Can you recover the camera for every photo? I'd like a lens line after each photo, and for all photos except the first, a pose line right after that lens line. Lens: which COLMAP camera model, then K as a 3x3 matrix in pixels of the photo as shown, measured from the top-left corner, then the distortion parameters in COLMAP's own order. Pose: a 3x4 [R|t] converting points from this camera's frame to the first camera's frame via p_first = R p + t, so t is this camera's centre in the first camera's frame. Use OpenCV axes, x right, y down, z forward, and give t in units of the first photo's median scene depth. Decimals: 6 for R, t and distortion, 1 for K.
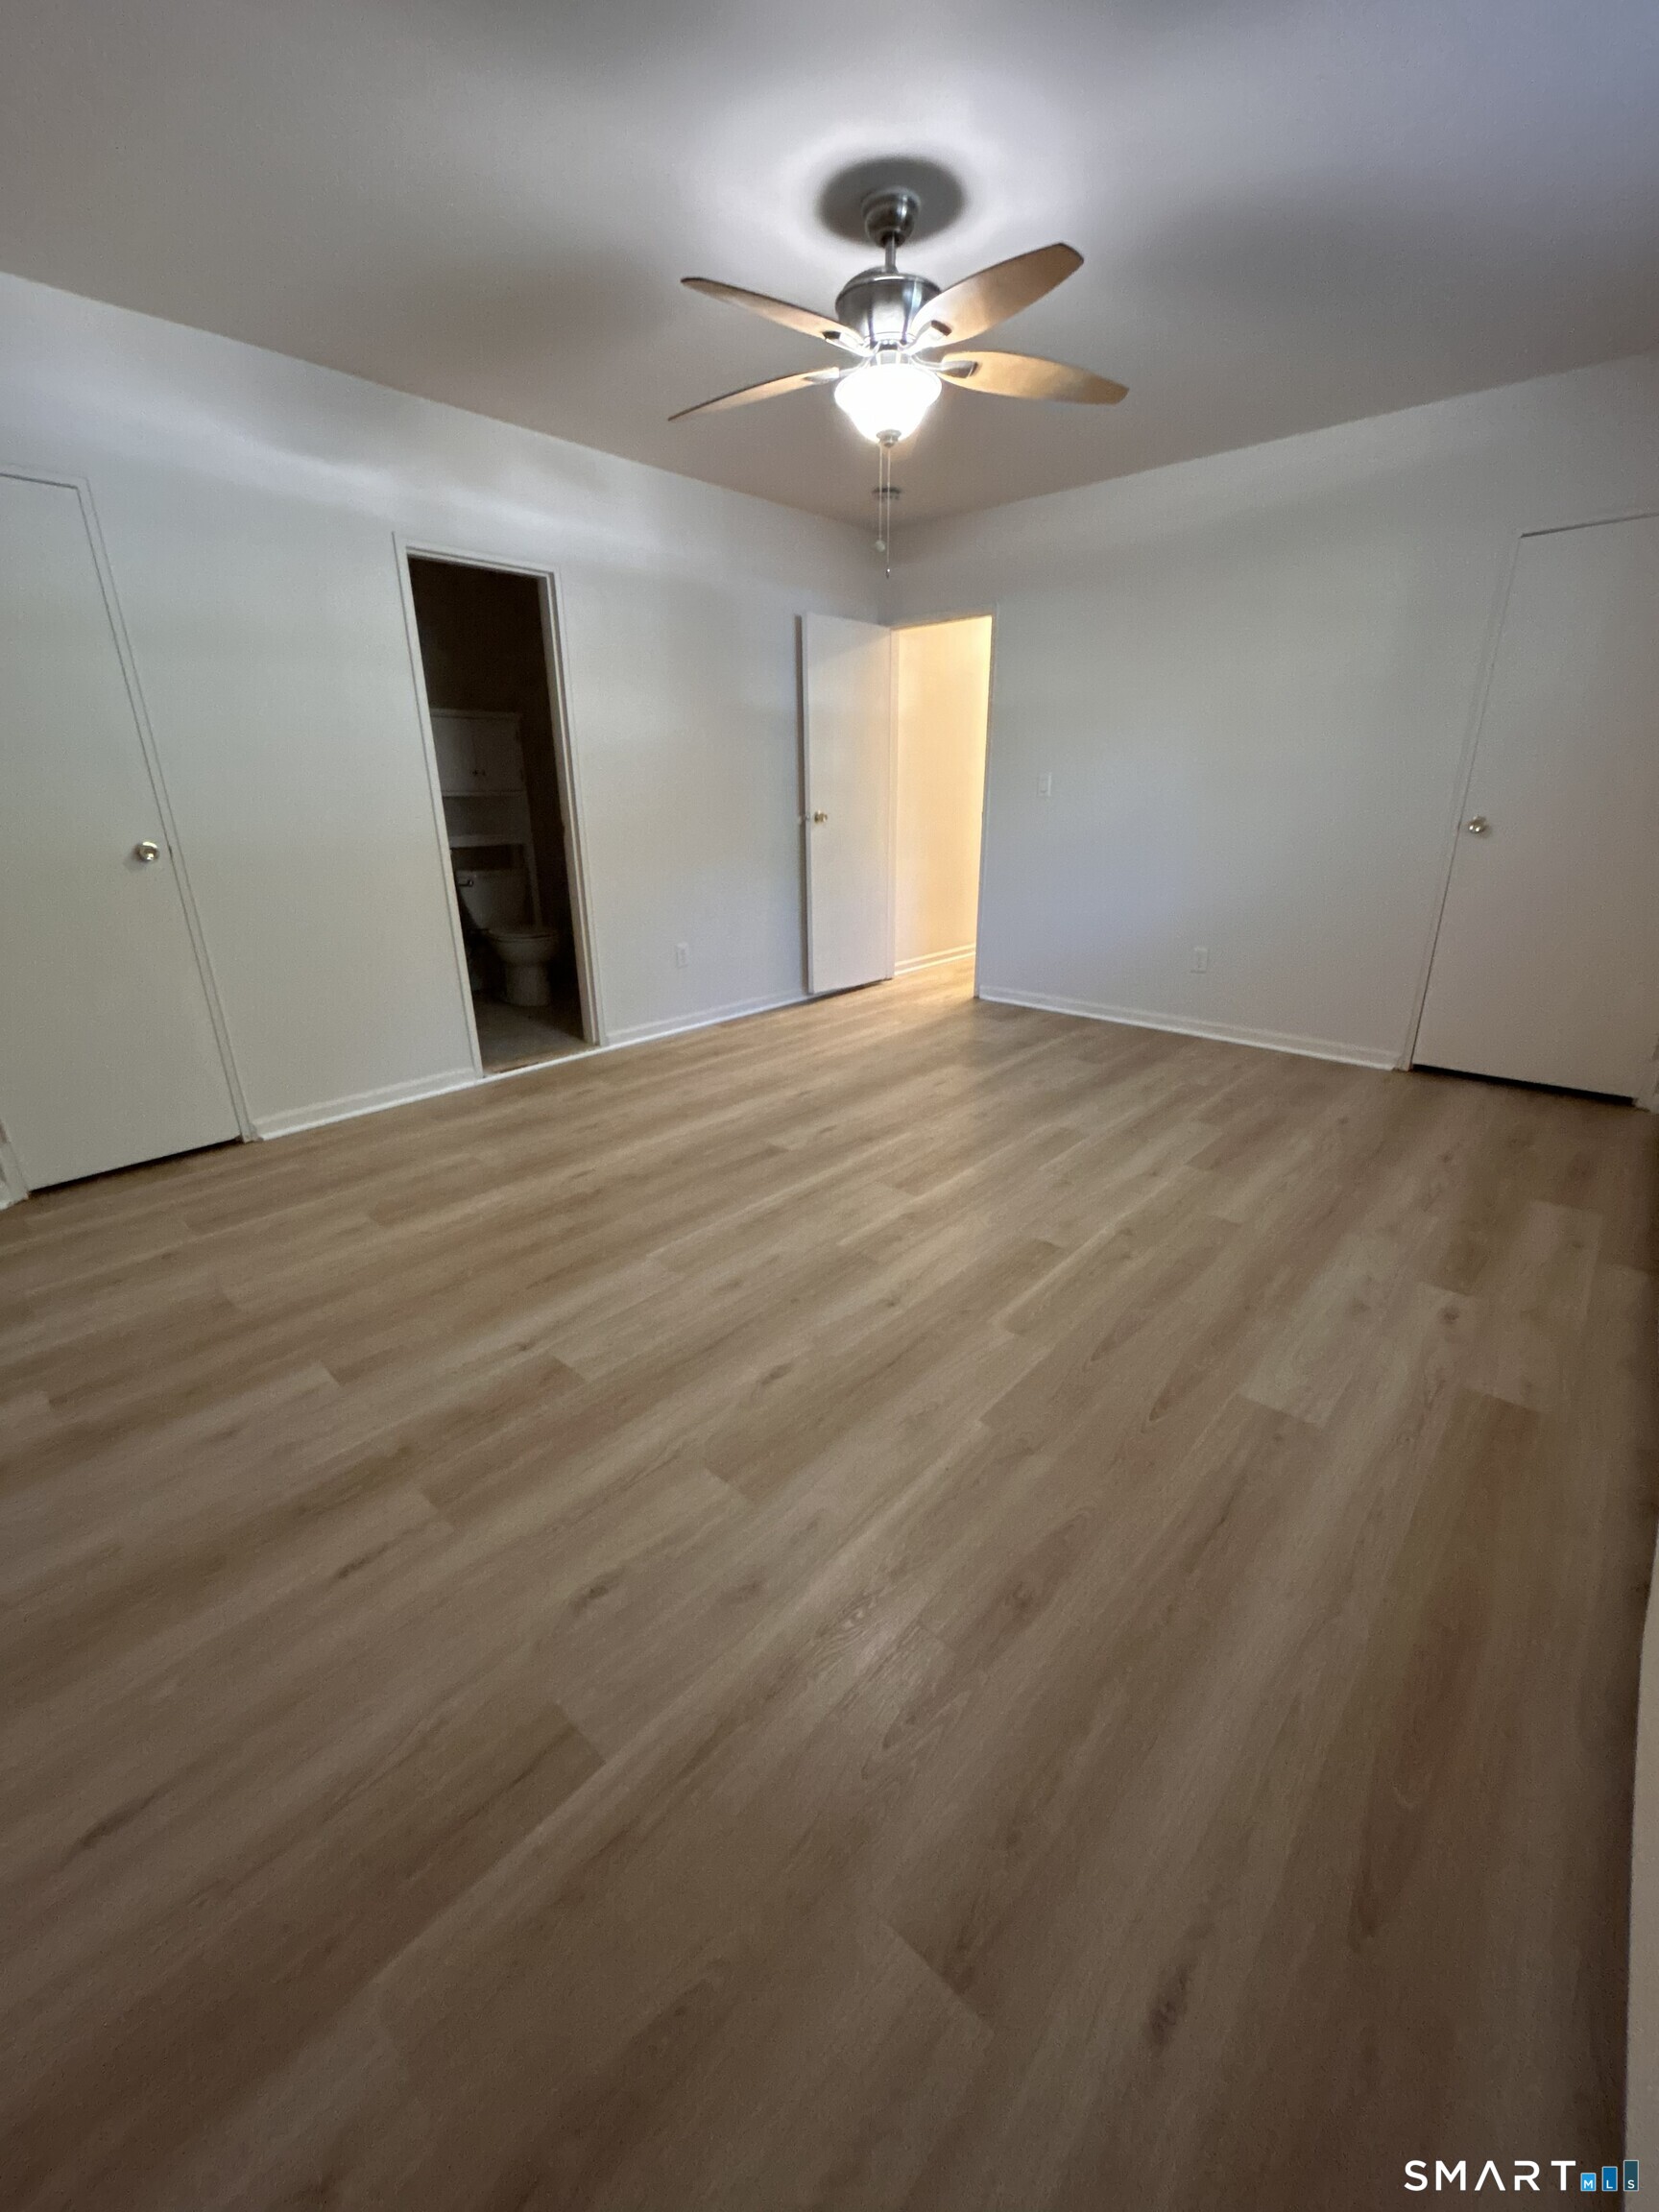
lens RADIAL K [[889.9, 0, 829.8], [0, 889.9, 1102.5], [0, 0, 1]] dist [-0.002113, 0.001037]
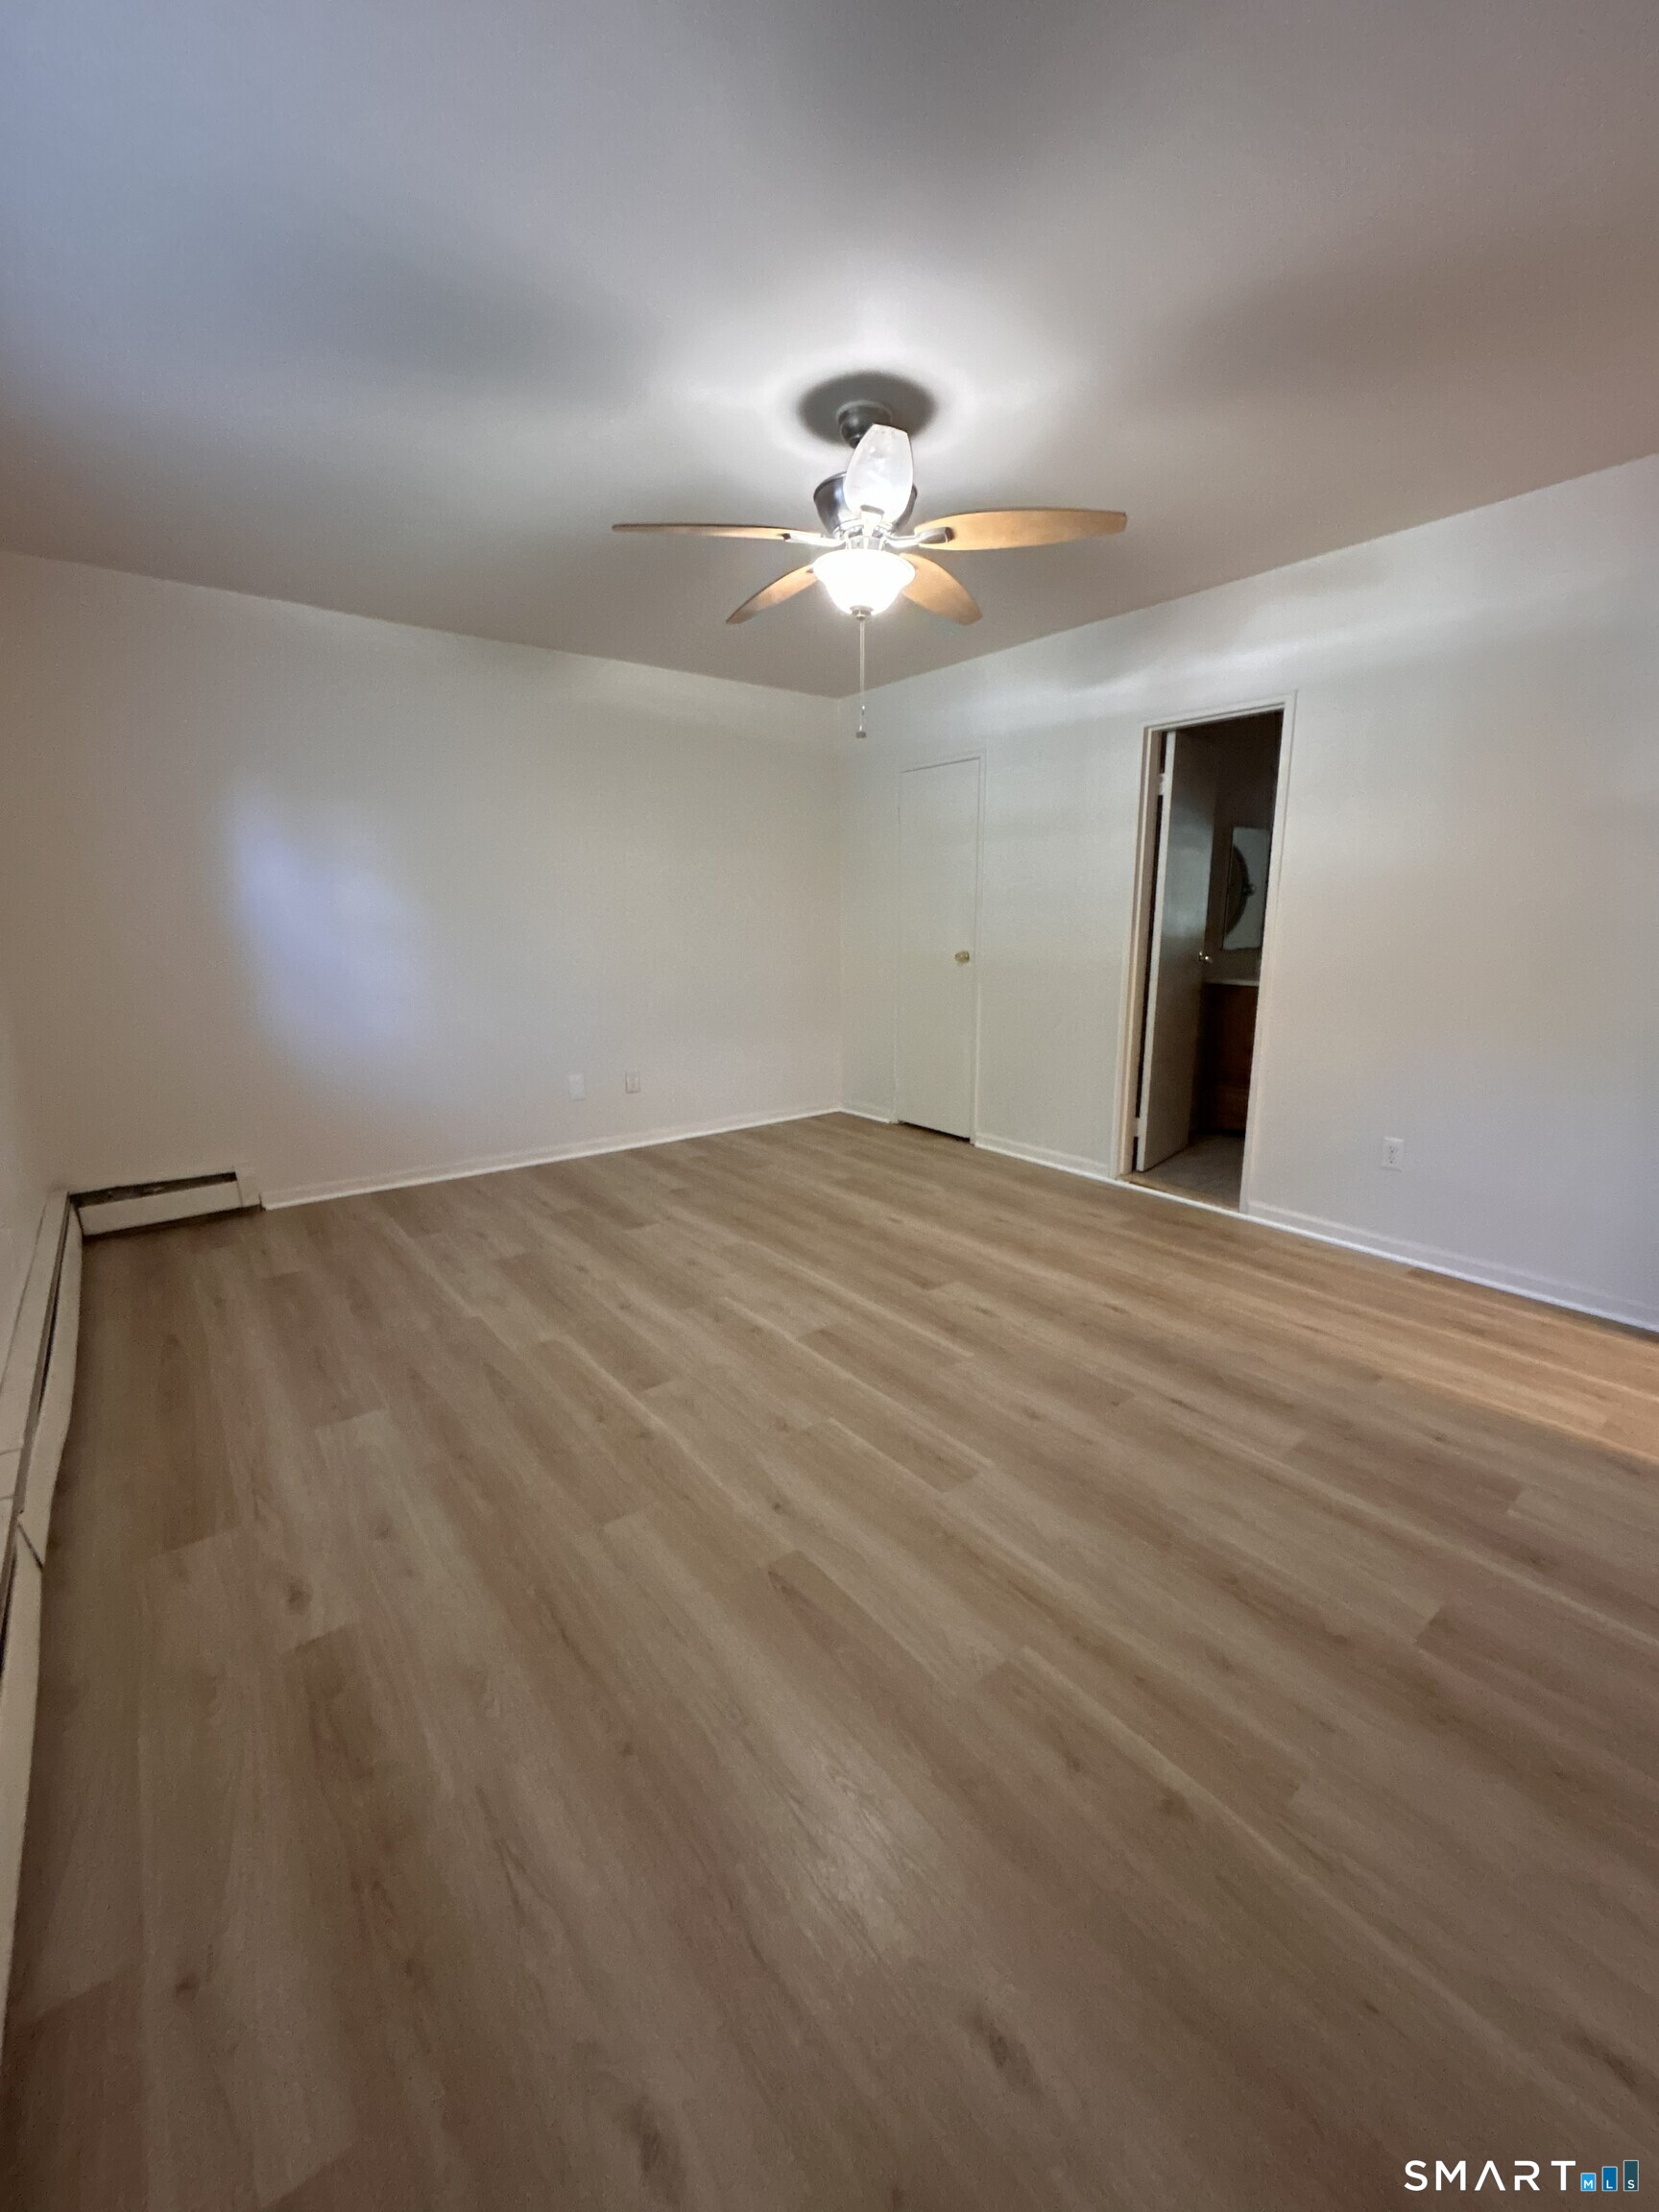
lens RADIAL K [[889.9, 0, 829.6], [0, 889.9, 1105.7], [0, 0, 1]] dist [-0.002113, 0.001037]
pose [[-0.178404, 0.220375, -0.958961, 0.987800], [-0.328447, 0.905359, 0.269161, -0.407401], [0.927521, 0.362987, -0.089138, 1.046163]]
